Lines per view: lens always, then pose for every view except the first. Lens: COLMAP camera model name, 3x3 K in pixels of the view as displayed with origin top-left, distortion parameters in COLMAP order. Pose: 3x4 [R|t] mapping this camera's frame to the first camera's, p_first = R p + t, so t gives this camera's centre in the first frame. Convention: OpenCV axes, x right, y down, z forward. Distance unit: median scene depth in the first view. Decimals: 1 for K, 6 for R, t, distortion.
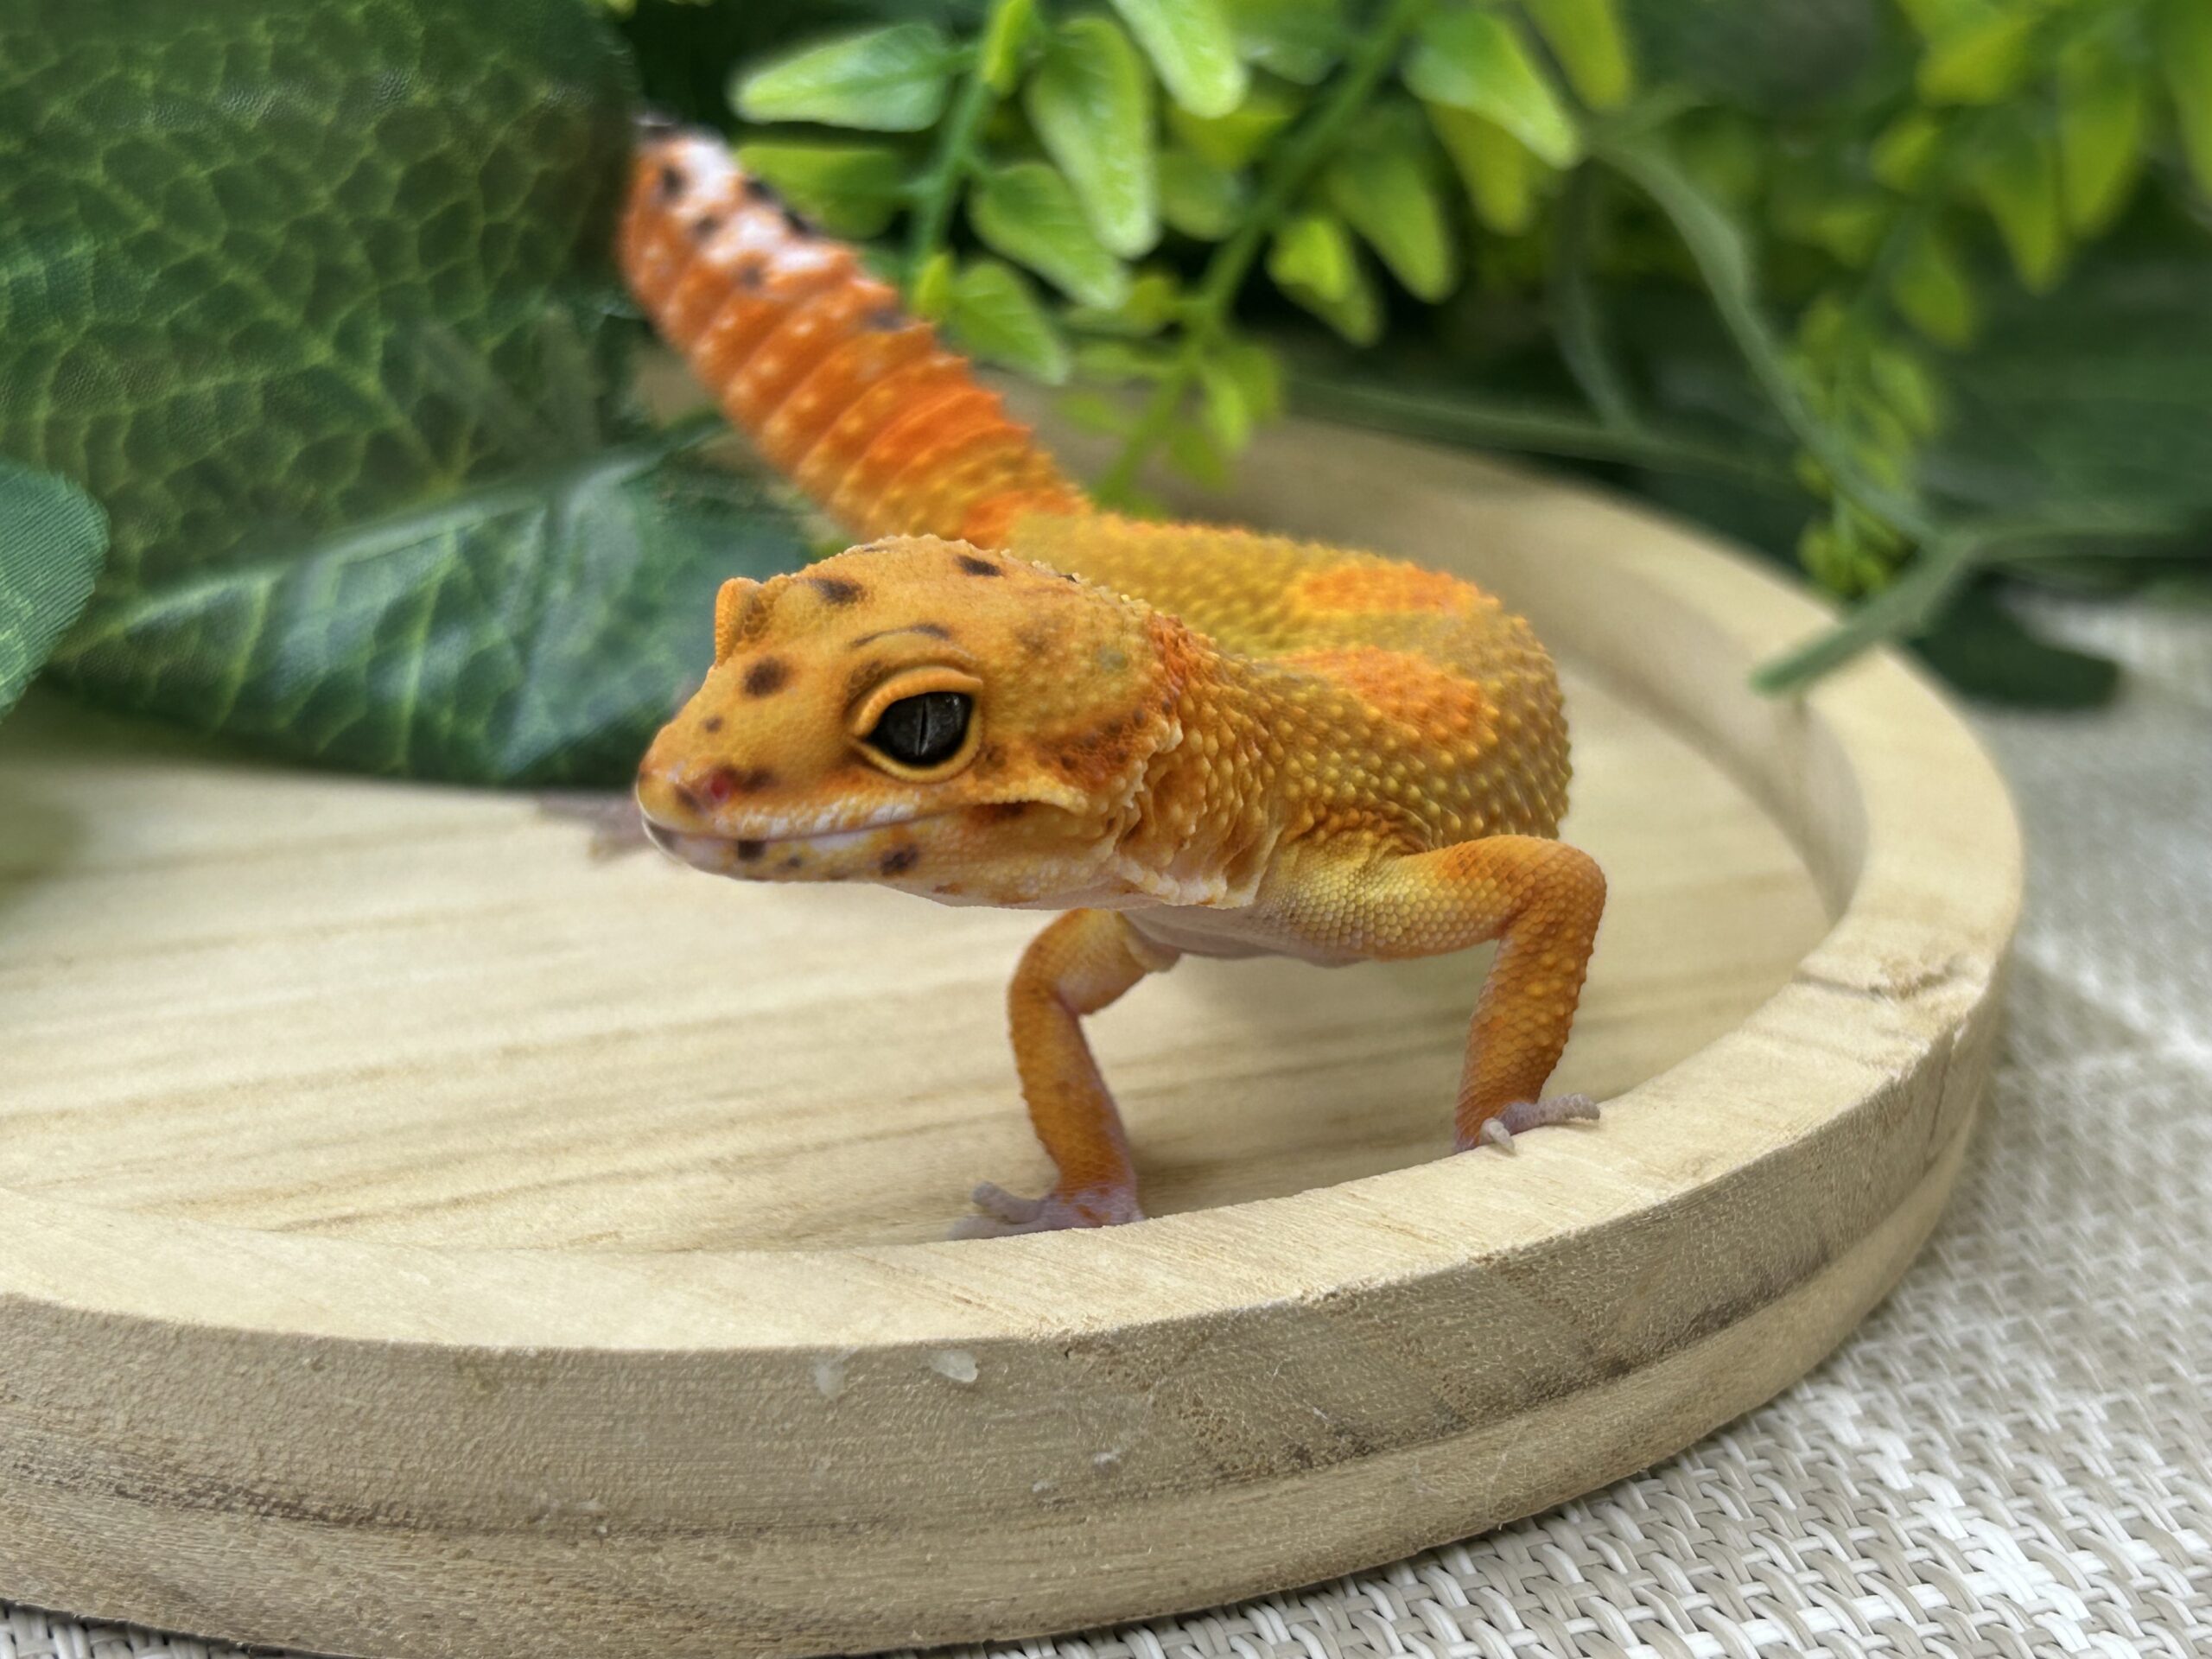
lens RADIAL K [[3556.2, 0, 1080.1], [0, 3556.2, 830.3], [0, 0, 1]] dist [0.190689, -0.993970]
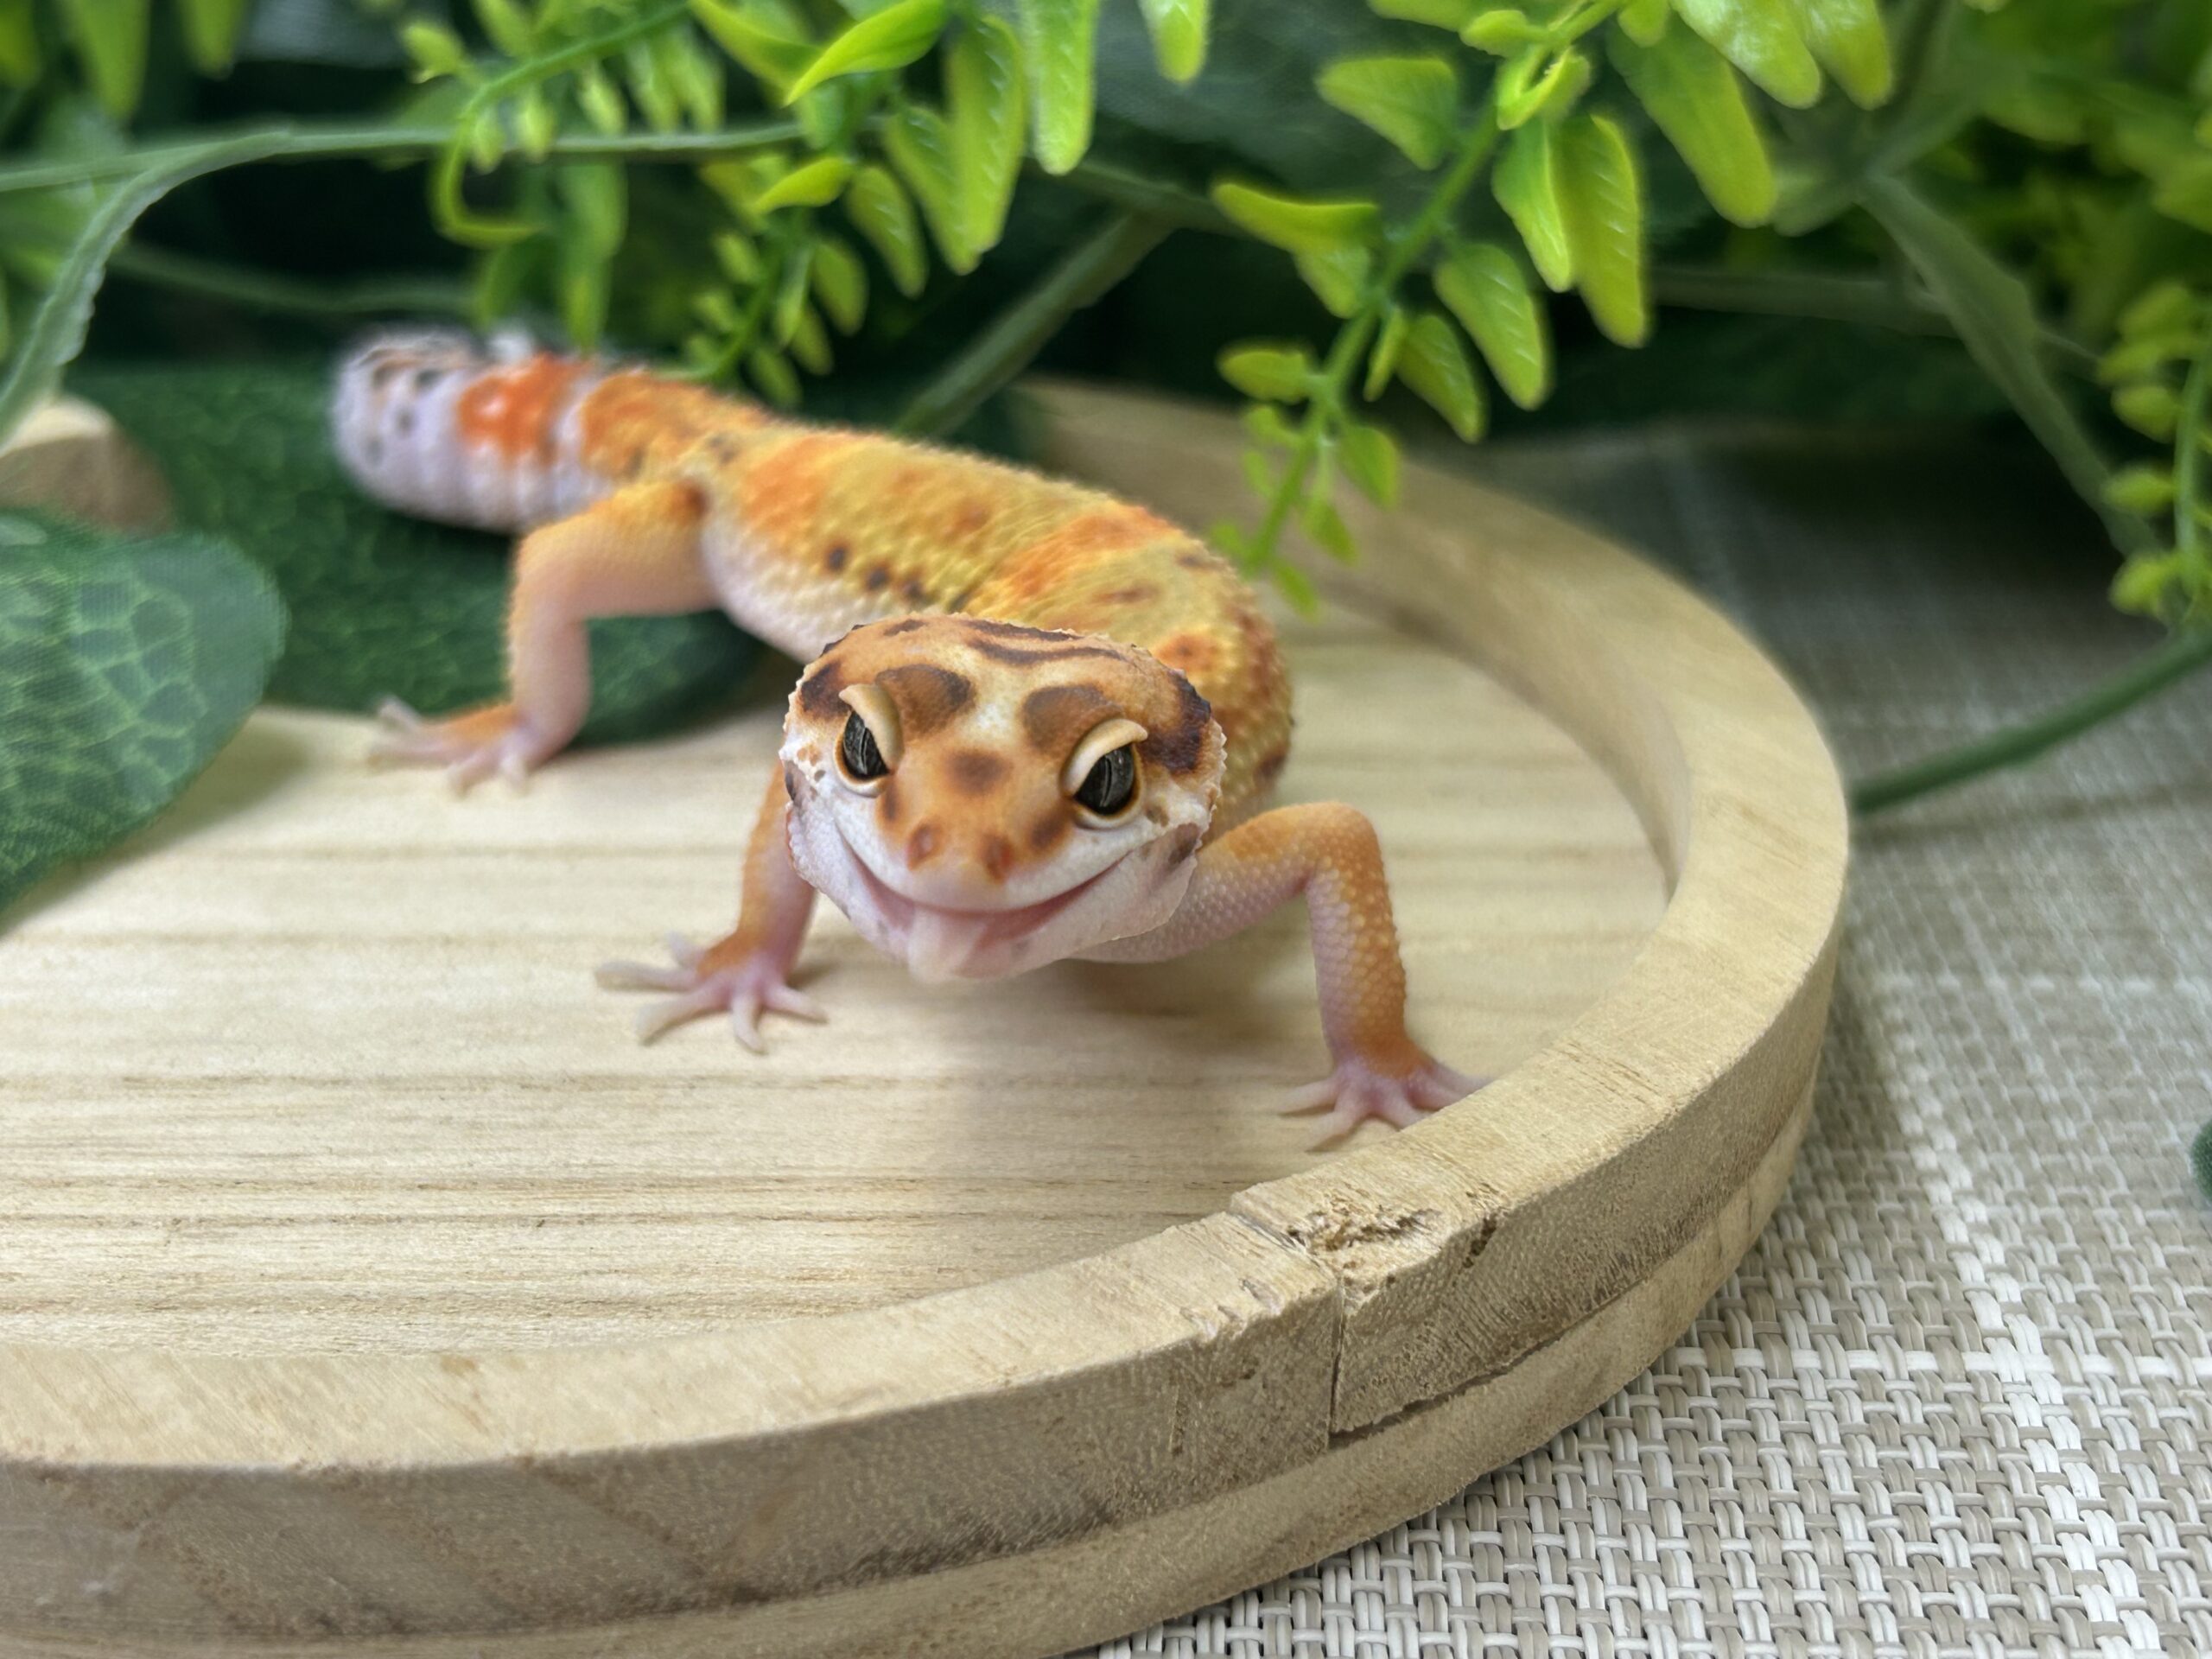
lens RADIAL K [[3556.2, 0, 1080.1], [0, 3556.2, 830.3], [0, 0, 1]] dist [0.190689, -0.993970]
pose [[0.910208, 0.115777, -0.397639, 0.648557], [-0.108947, 0.993250, 0.039813, -0.108765], [0.399564, 0.007084, 0.916678, 0.184418]]
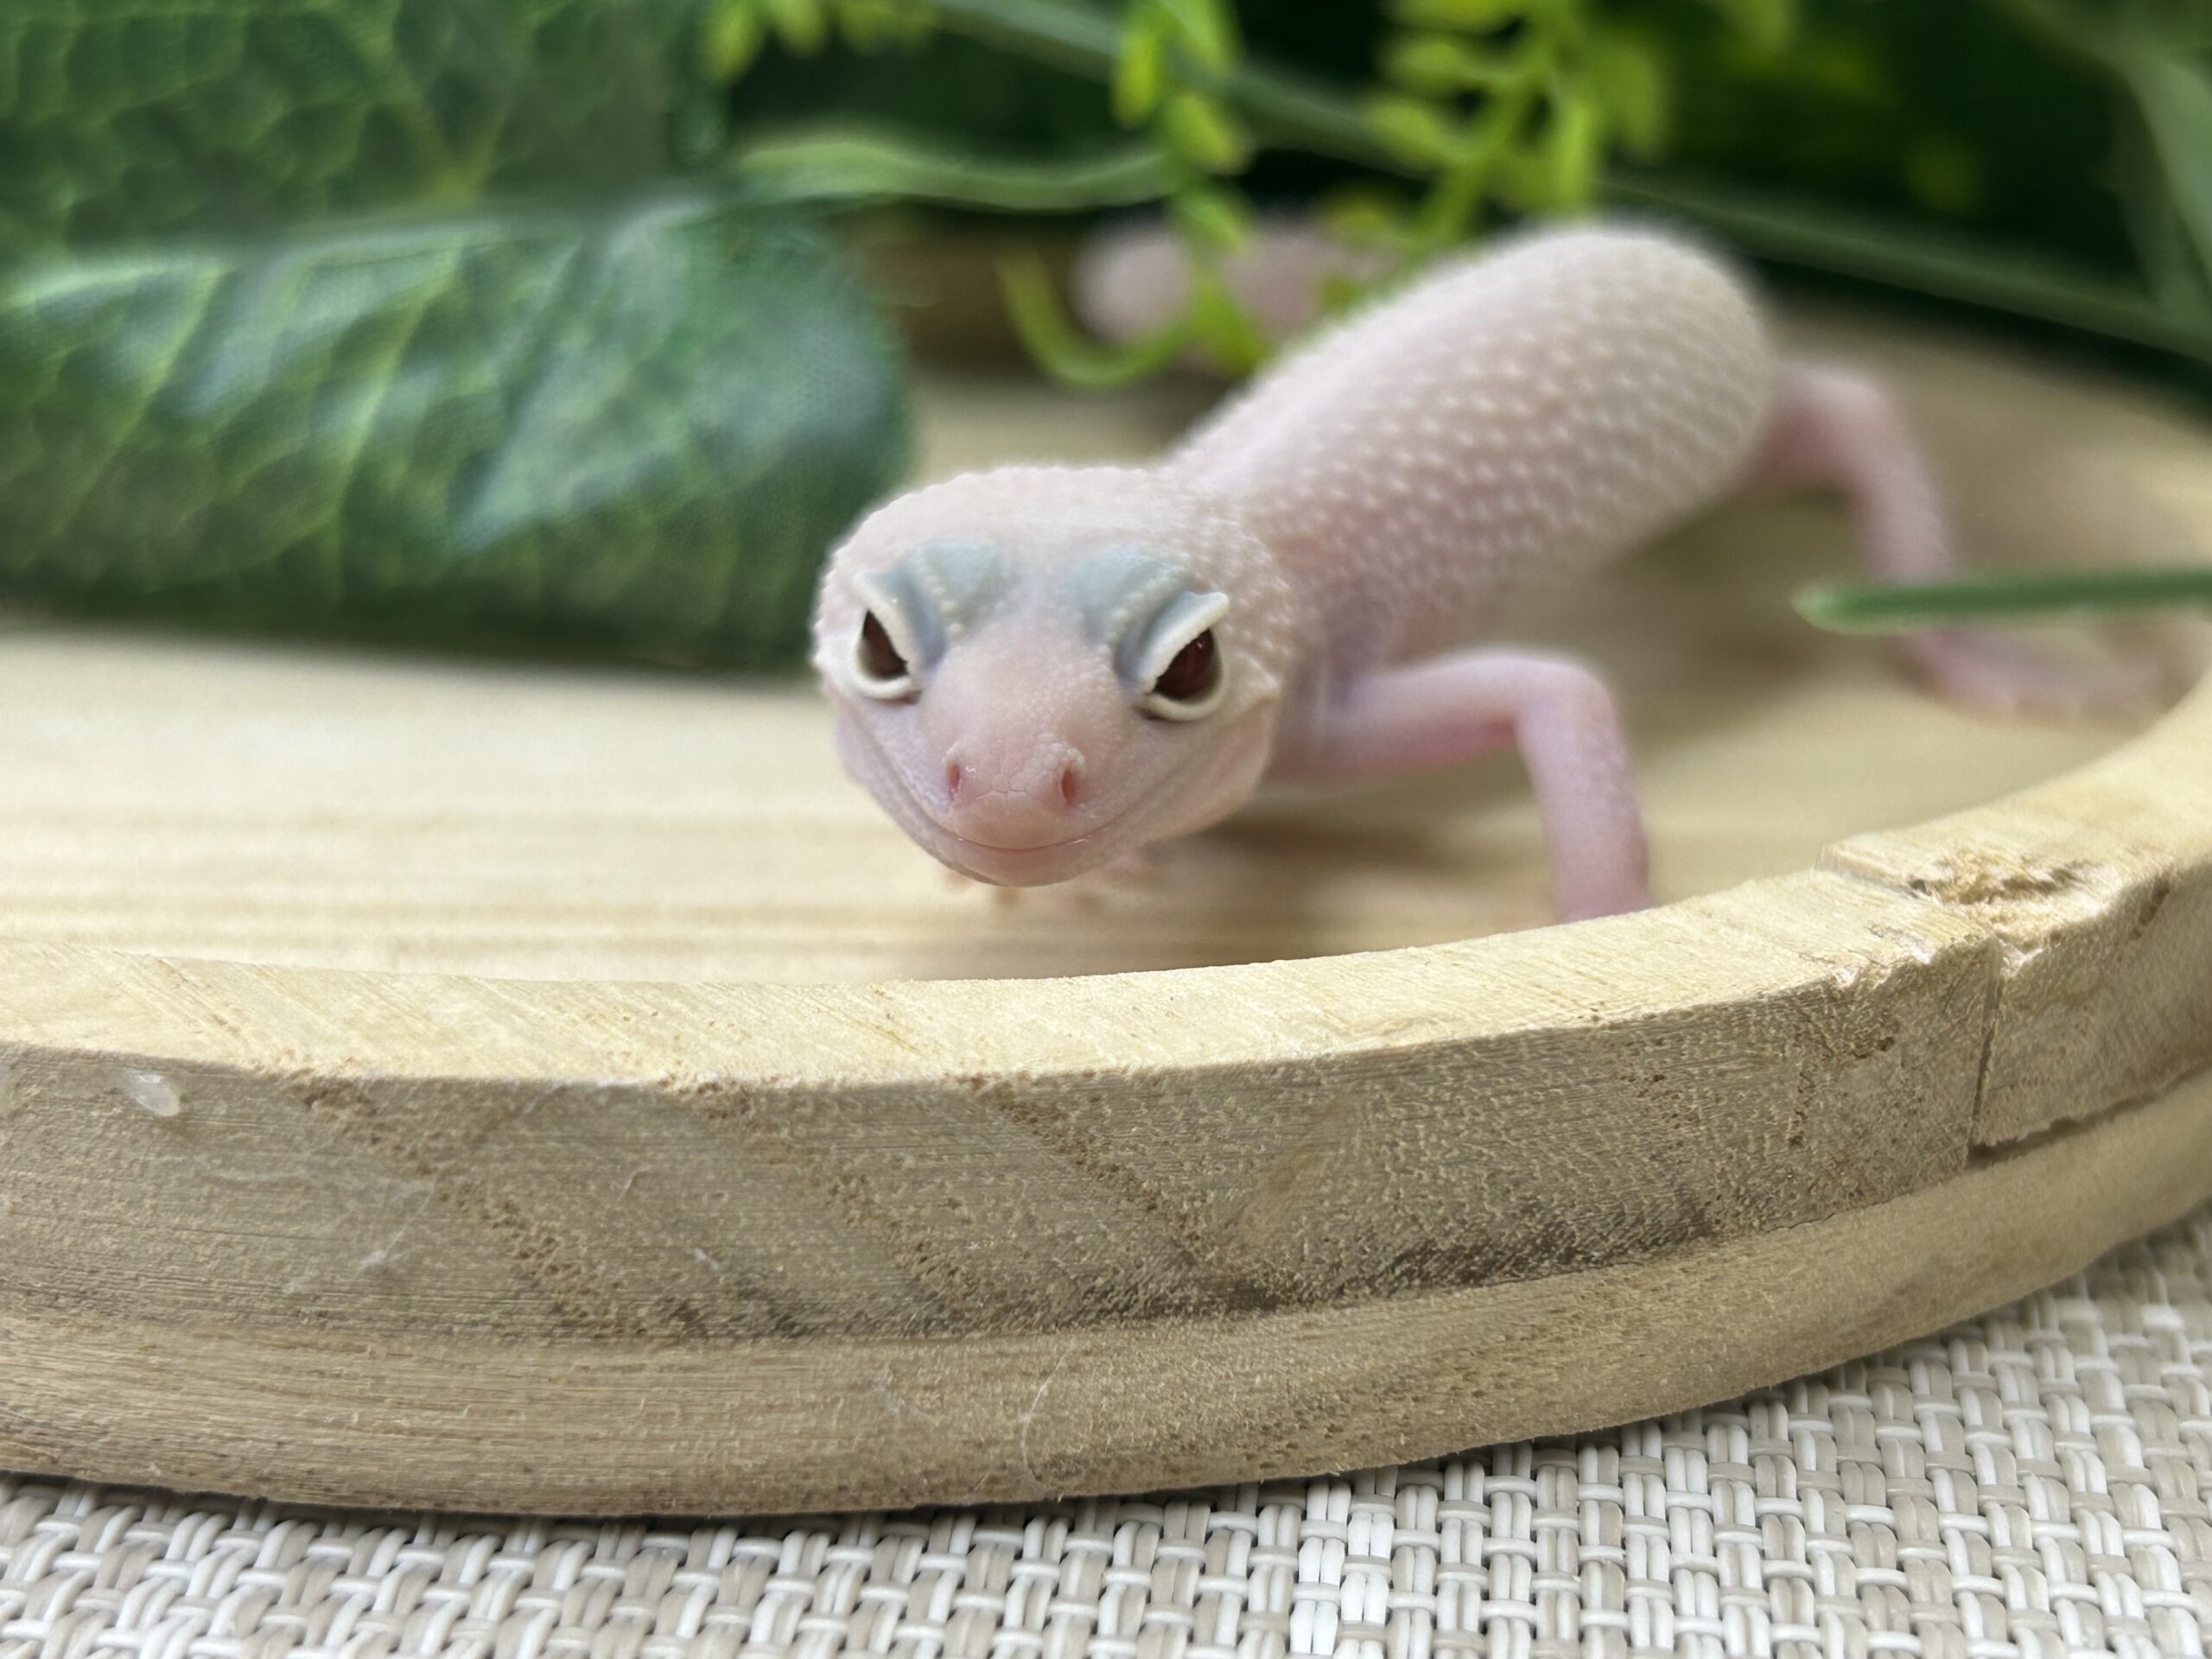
lens RADIAL K [[3556.2, 0, 1080.1], [0, 3556.2, 830.3], [0, 0, 1]] dist [0.190689, -0.993970]
pose [[0.918079, 0.088271, -0.386445, 0.423264], [-0.117641, 0.991642, -0.052973, 0.111770], [0.378540, 0.094095, 0.920790, 0.376566]]
